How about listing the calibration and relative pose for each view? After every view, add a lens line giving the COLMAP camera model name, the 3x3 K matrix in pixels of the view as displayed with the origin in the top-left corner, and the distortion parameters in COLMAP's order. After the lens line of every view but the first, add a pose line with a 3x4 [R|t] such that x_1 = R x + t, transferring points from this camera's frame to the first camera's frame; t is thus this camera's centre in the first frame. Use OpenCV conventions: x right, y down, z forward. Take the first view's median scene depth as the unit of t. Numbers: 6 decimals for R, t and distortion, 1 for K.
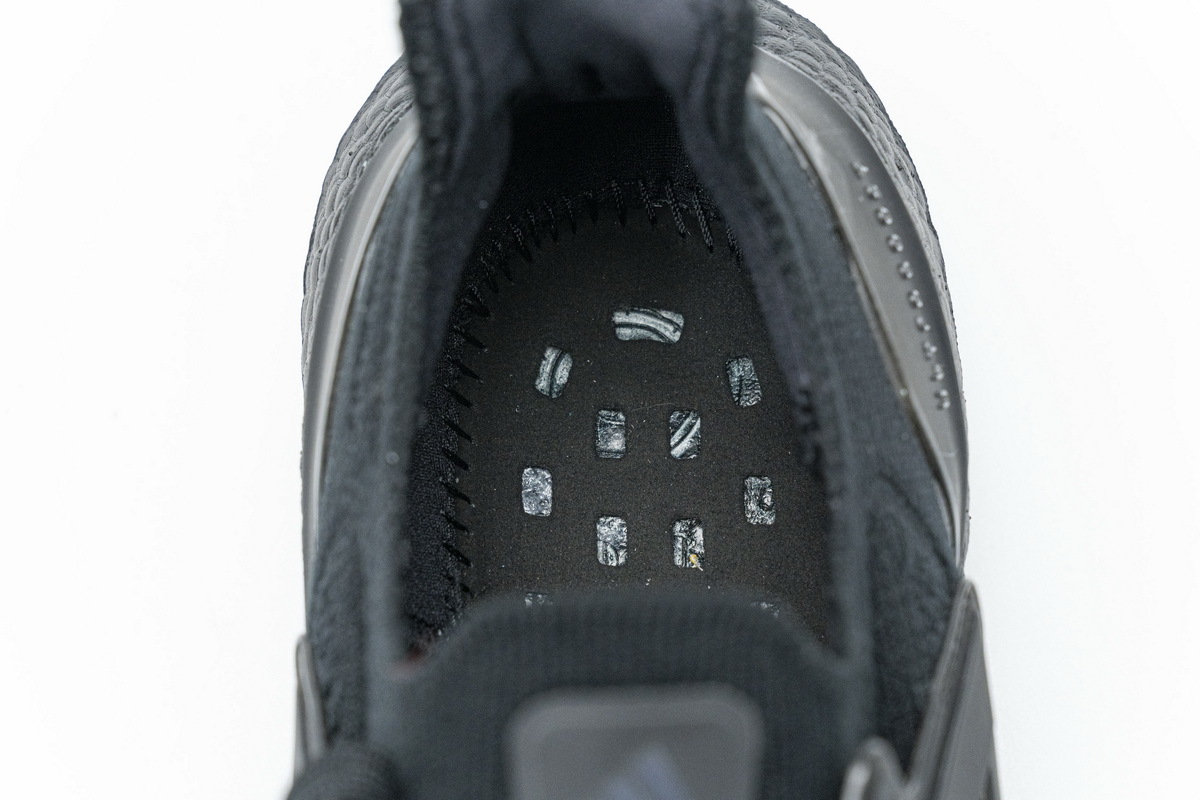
lens RADIAL K [[2343.5, 0, 604.2], [0, 2343.5, 396.6], [0, 0, 1]] dist [0.020100, 0.000000]
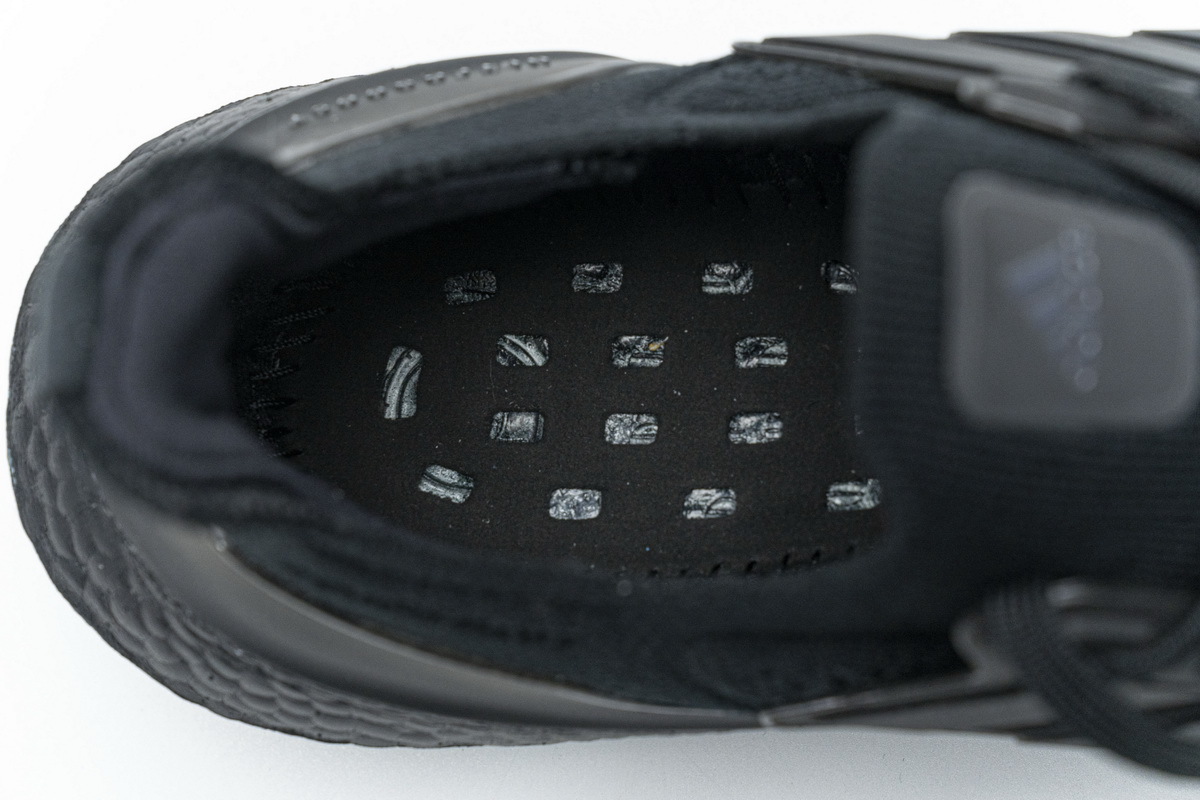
lens RADIAL K [[2343.5, 0, 603.3], [0, 2343.5, 404.5], [0, 0, 1]] dist [0.020100, 0.000000]
pose [[0.043675, -0.987236, 0.153160, -0.134690], [0.972280, 0.077251, 0.220690, -0.163470], [-0.229704, 0.139276, 0.963244, 0.060569]]
